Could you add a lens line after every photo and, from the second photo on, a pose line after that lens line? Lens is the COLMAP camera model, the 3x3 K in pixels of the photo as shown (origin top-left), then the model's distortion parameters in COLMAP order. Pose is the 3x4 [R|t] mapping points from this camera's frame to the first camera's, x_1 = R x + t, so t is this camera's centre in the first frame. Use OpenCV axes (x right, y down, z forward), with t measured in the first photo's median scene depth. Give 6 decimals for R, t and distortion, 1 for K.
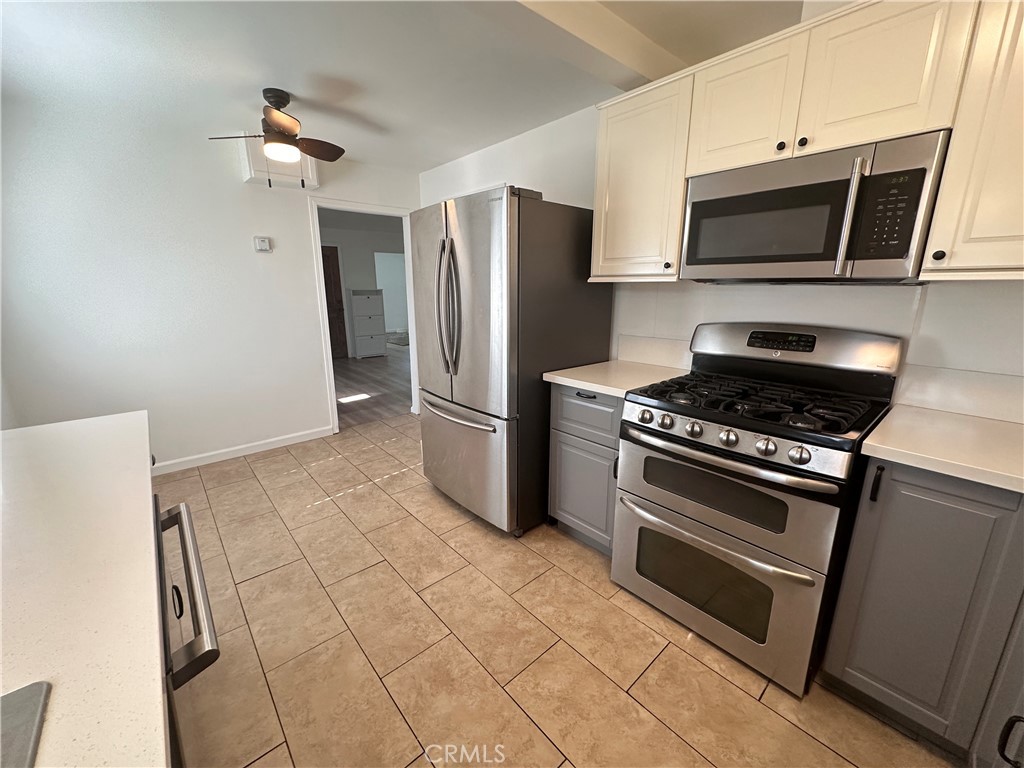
lens RADIAL K [[408.5, 0, 511.9], [0, 408.5, 383.8], [0, 0, 1]] dist [-0.002970, 0.001141]
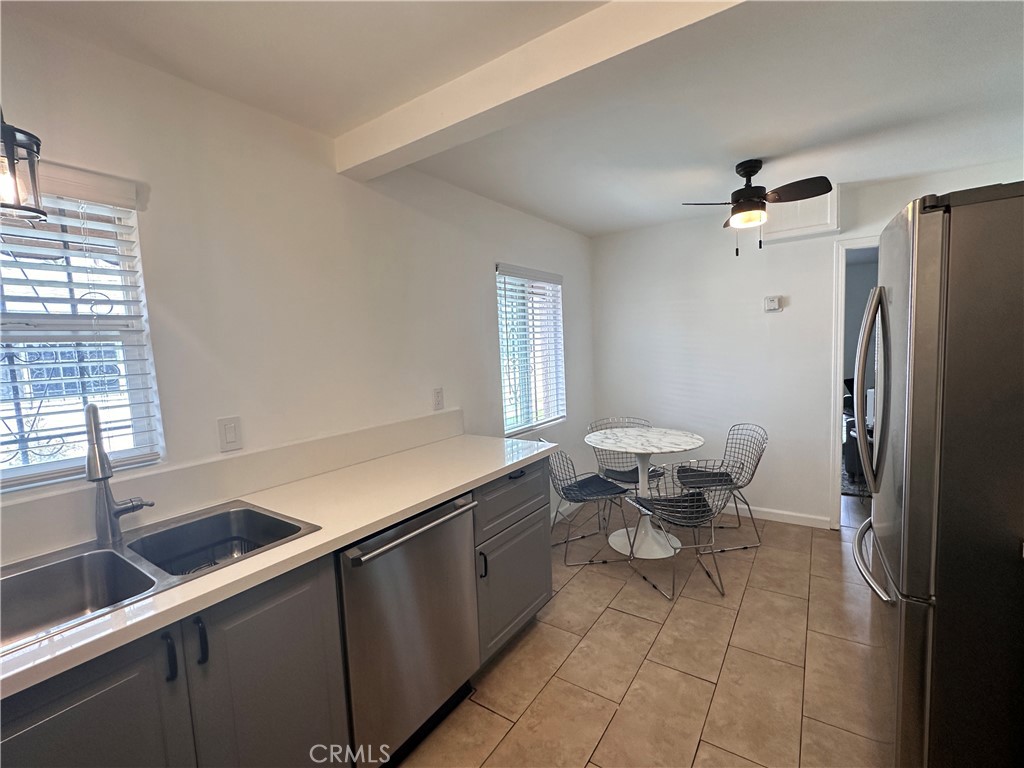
lens RADIAL K [[452.7, 0, 511.0], [0, 452.7, 386.4], [0, 0, 1]] dist [0.001941, -0.000004]
pose [[0.238561, 0.074237, -0.968286, 0.495389], [-0.180431, 0.983102, 0.030919, -0.128834], [0.954219, 0.167332, 0.247925, 0.321116]]
